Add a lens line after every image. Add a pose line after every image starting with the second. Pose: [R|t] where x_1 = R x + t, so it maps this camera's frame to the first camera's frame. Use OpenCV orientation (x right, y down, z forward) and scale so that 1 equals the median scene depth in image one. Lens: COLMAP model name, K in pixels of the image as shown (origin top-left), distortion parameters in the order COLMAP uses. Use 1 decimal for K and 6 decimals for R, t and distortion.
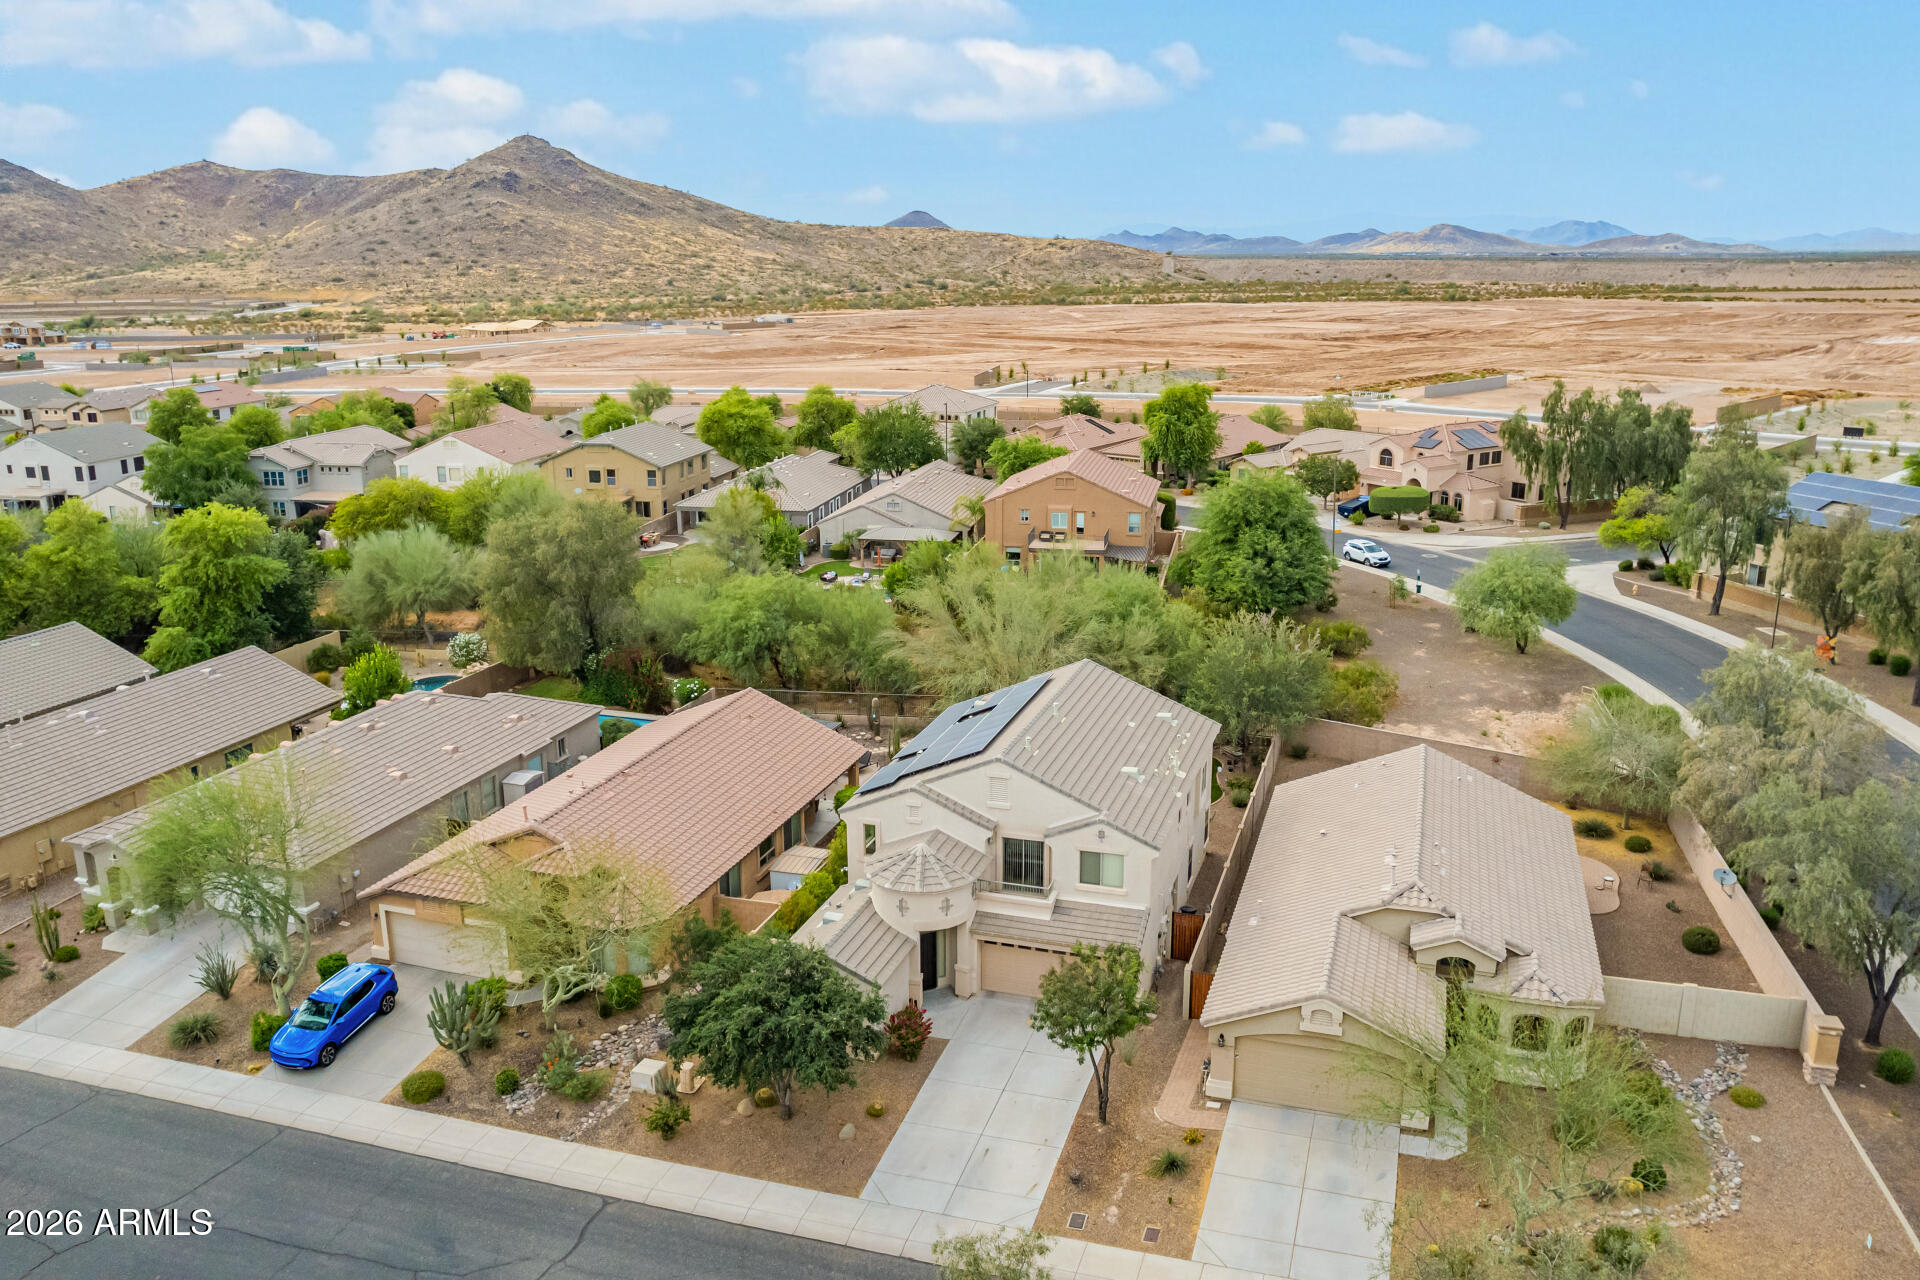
lens RADIAL K [[1470.6, 0, 963.5], [0, 1470.6, 635.5], [0, 0, 1]] dist [-0.073363, 0.059871]
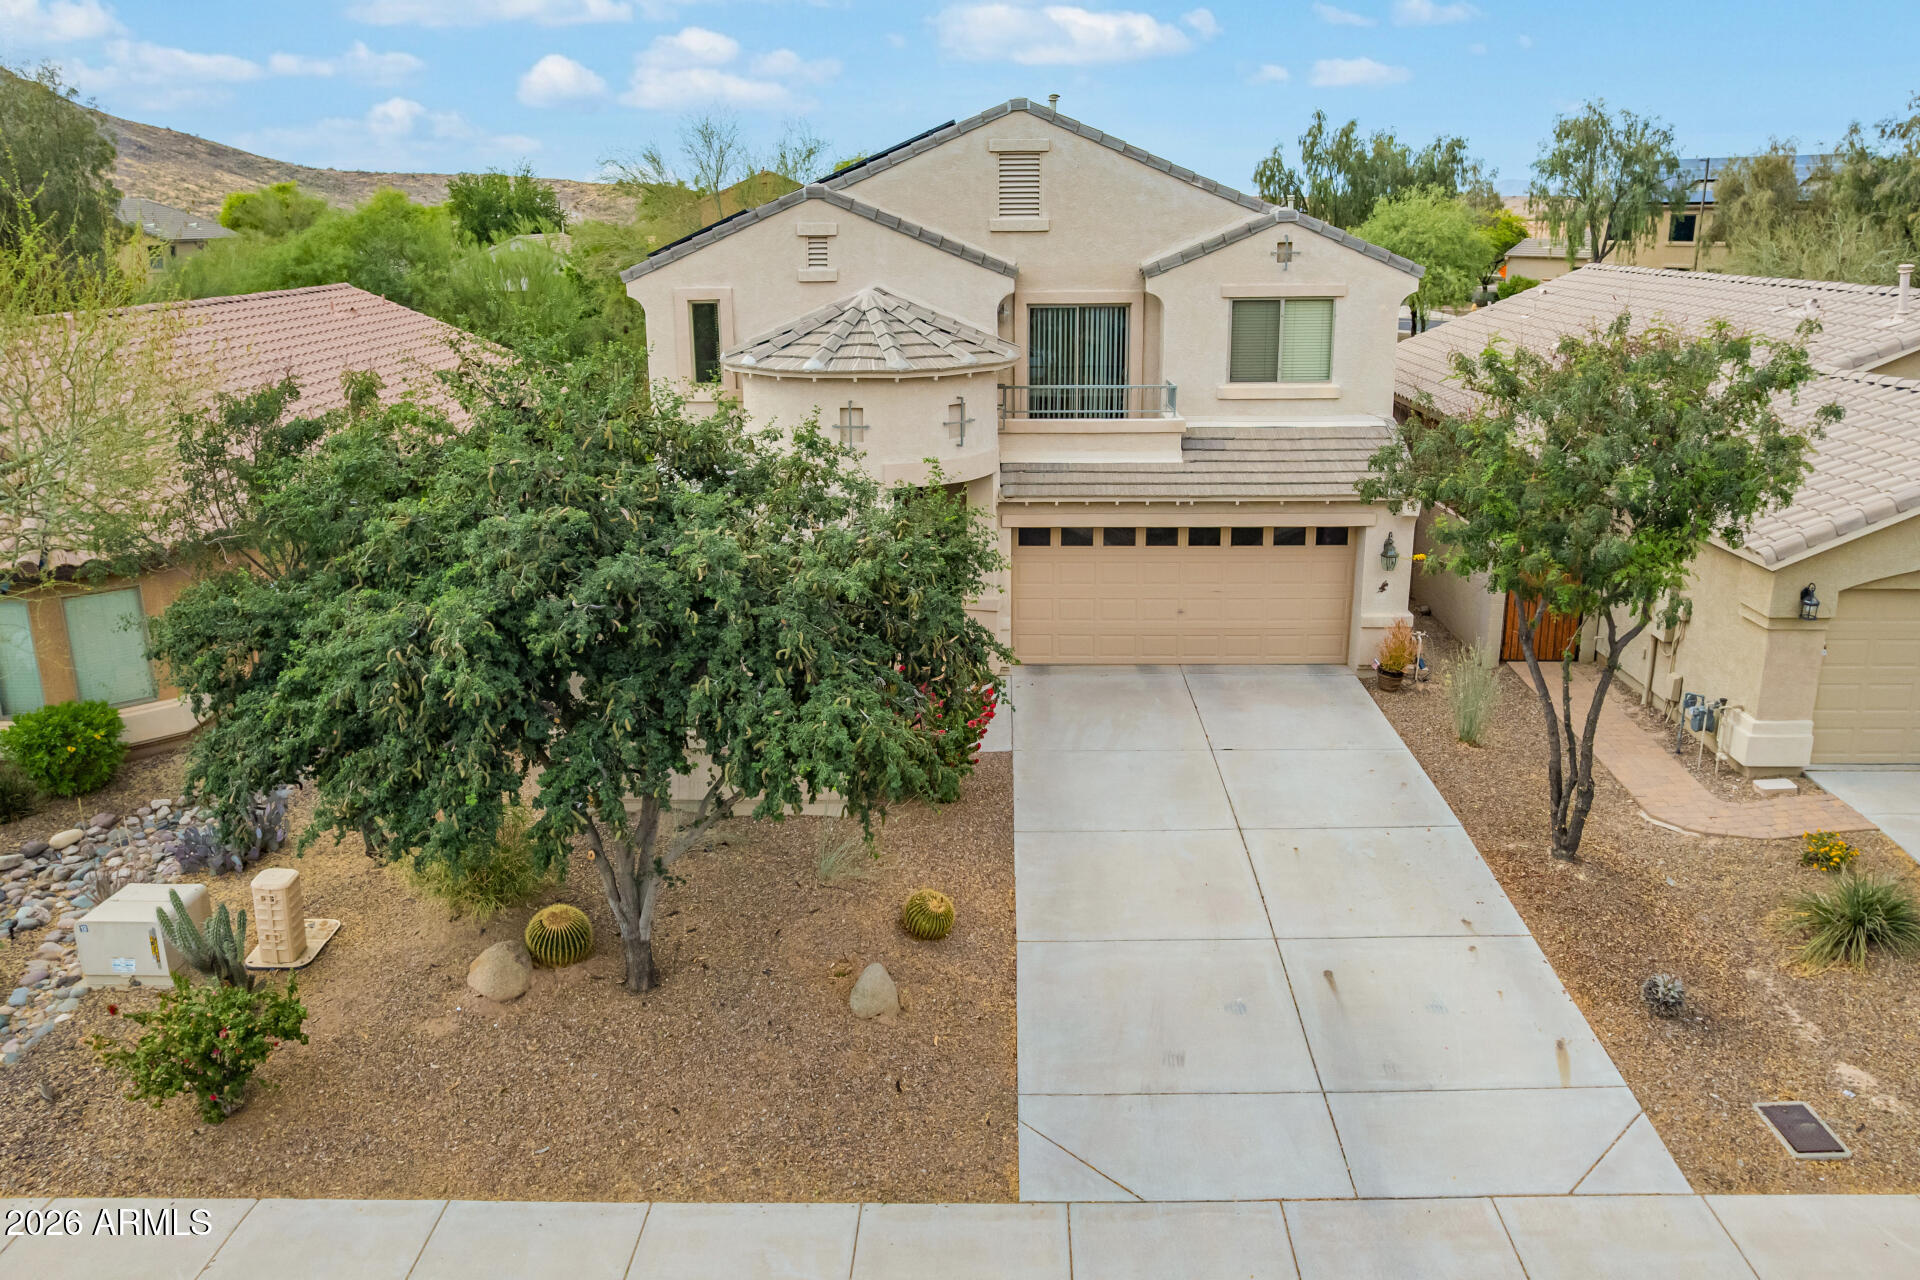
lens RADIAL K [[1466.1, 0, 964.0], [0, 1466.1, 641.7], [0, 0, 1]] dist [-0.075092, 0.063412]
pose [[0.958589, -0.083229, 0.272359, -0.071347], [0.076134, 0.996428, 0.036534, 0.135093], [-0.274427, -0.014285, 0.961502, 0.368880]]
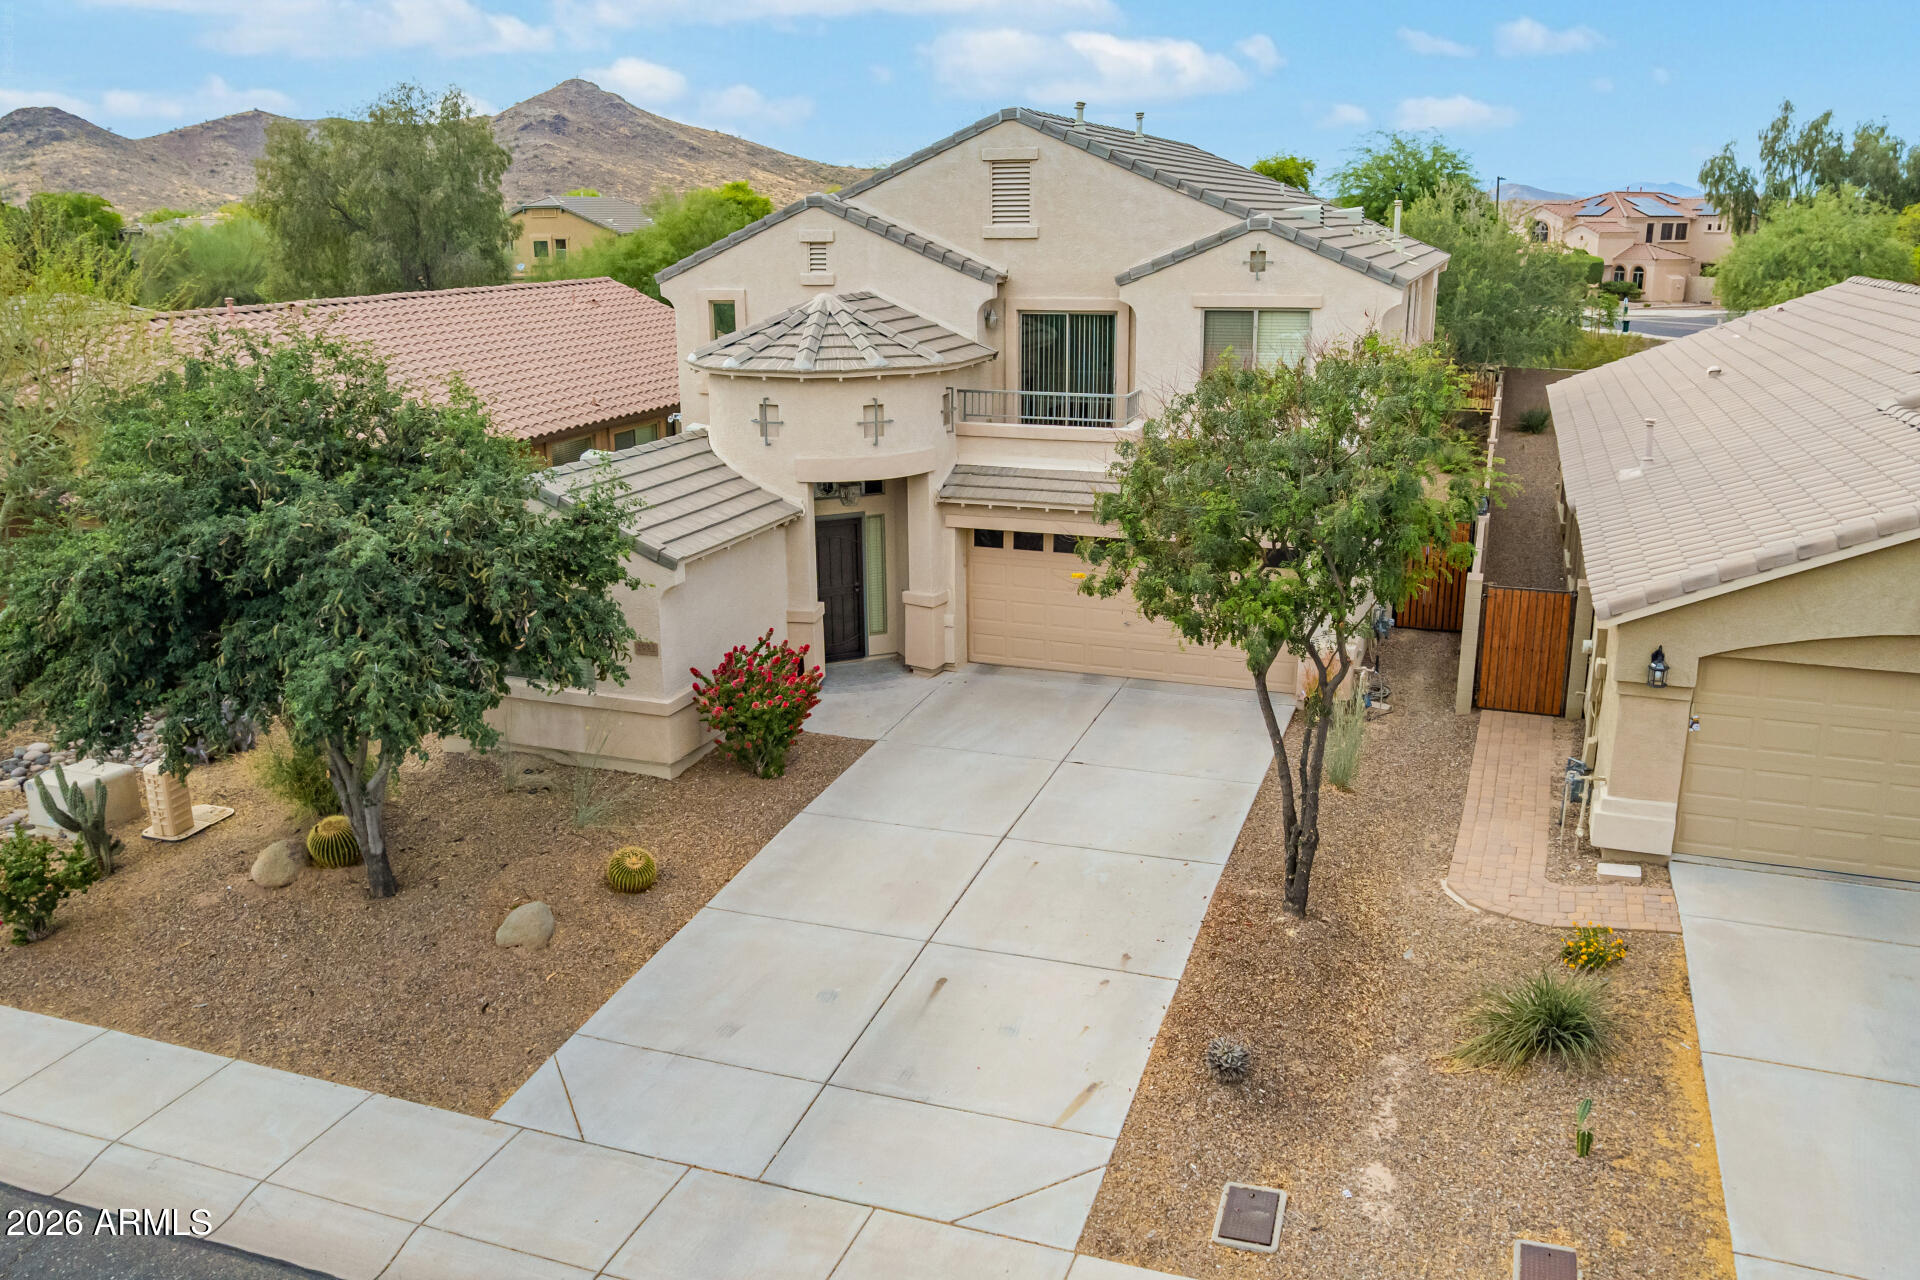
lens RADIAL K [[1466.1, 0, 964.0], [0, 1466.1, 641.7], [0, 0, 1]] dist [-0.075092, 0.063412]
pose [[0.999268, 0.006630, -0.037679, 0.016791], [-0.005621, 0.999625, 0.026804, 0.138480], [0.037843, -0.026572, 0.998930, 0.350751]]
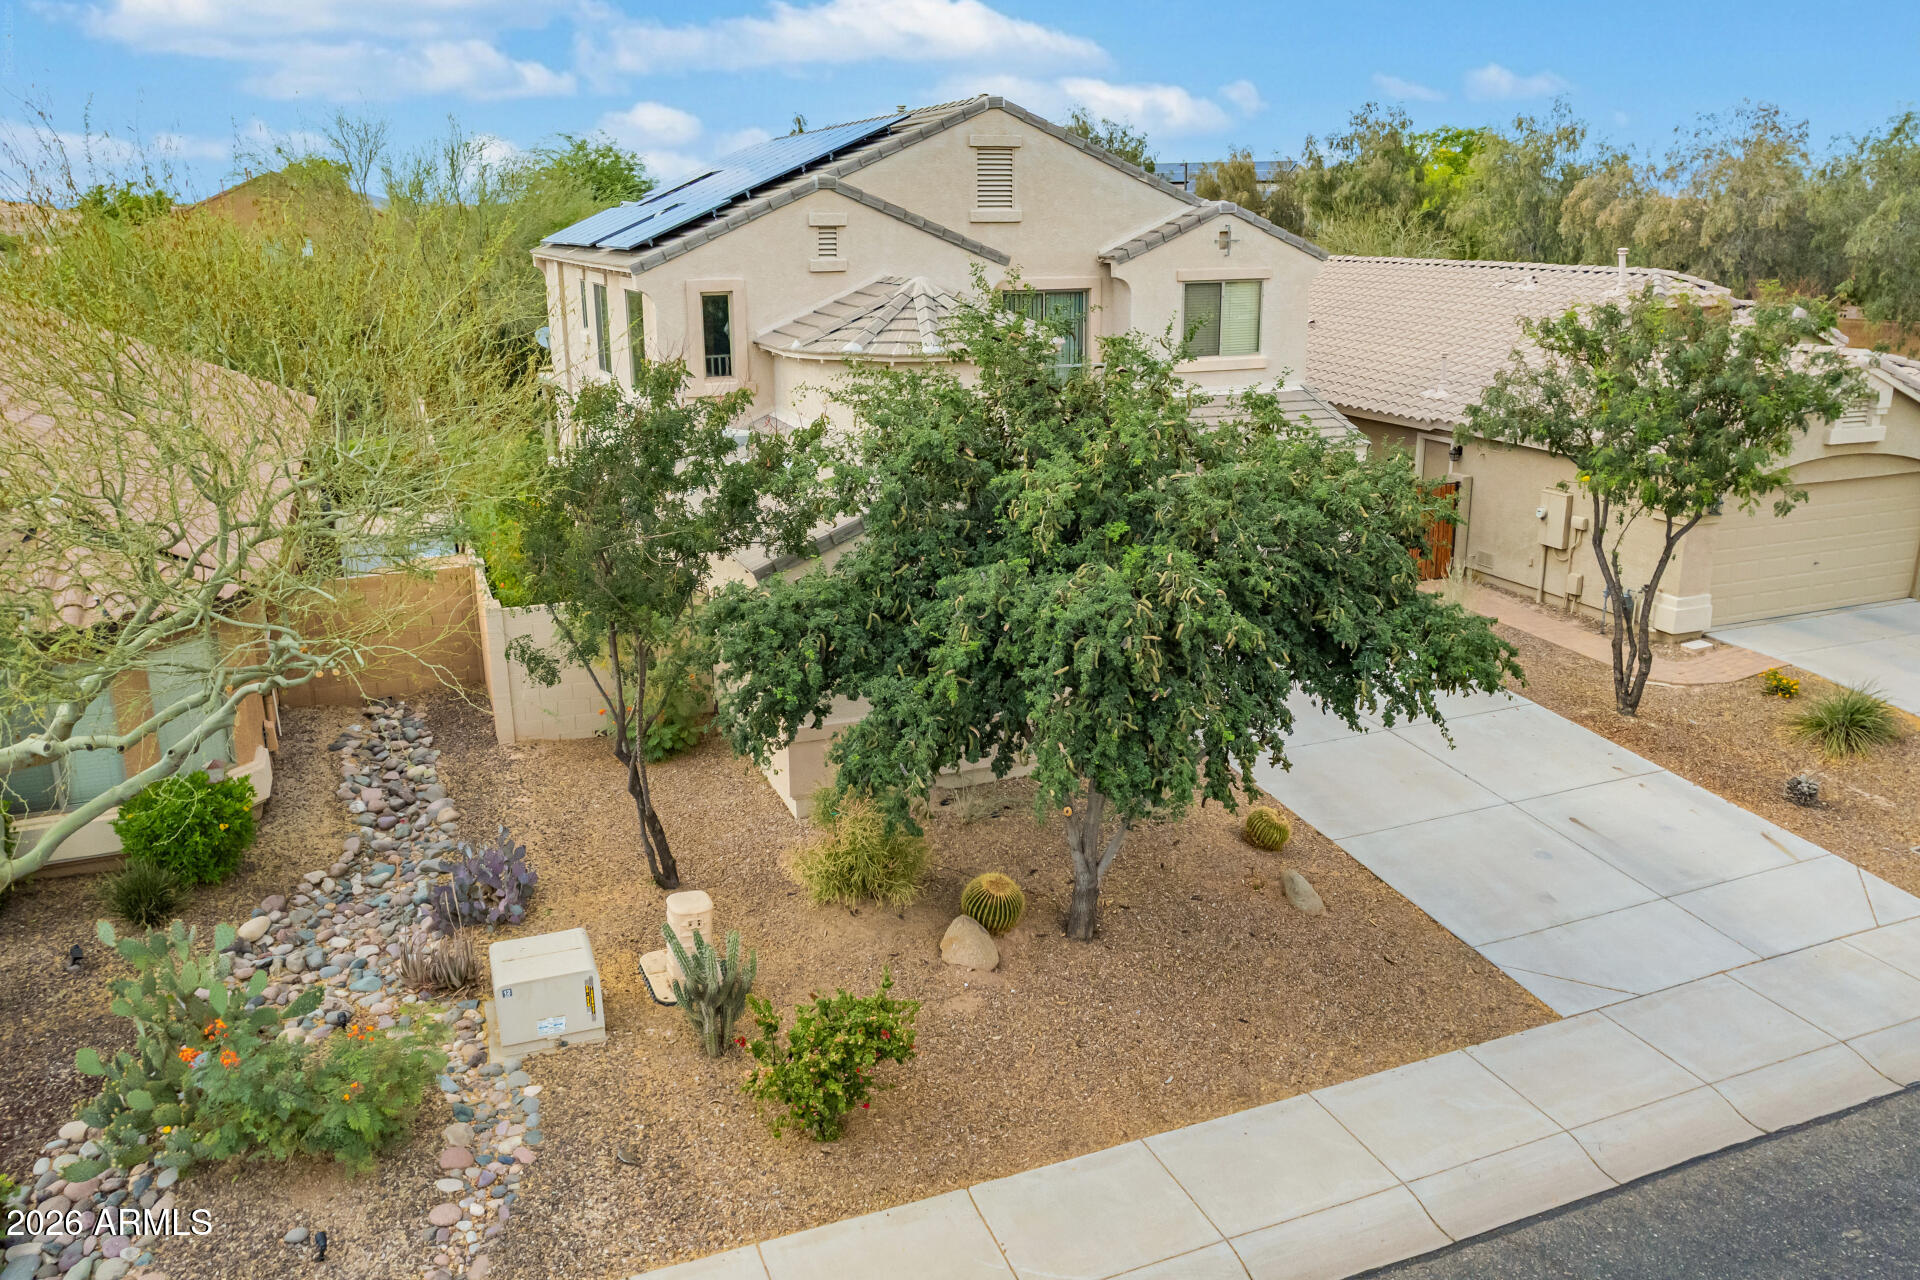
lens RADIAL K [[1466.1, 0, 964.0], [0, 1466.1, 641.7], [0, 0, 1]] dist [-0.075092, 0.063412]
pose [[0.766713, -0.180530, 0.616084, -0.173264], [0.165856, 0.982770, 0.081574, 0.126890], [-0.620196, 0.039637, 0.783445, 0.408166]]
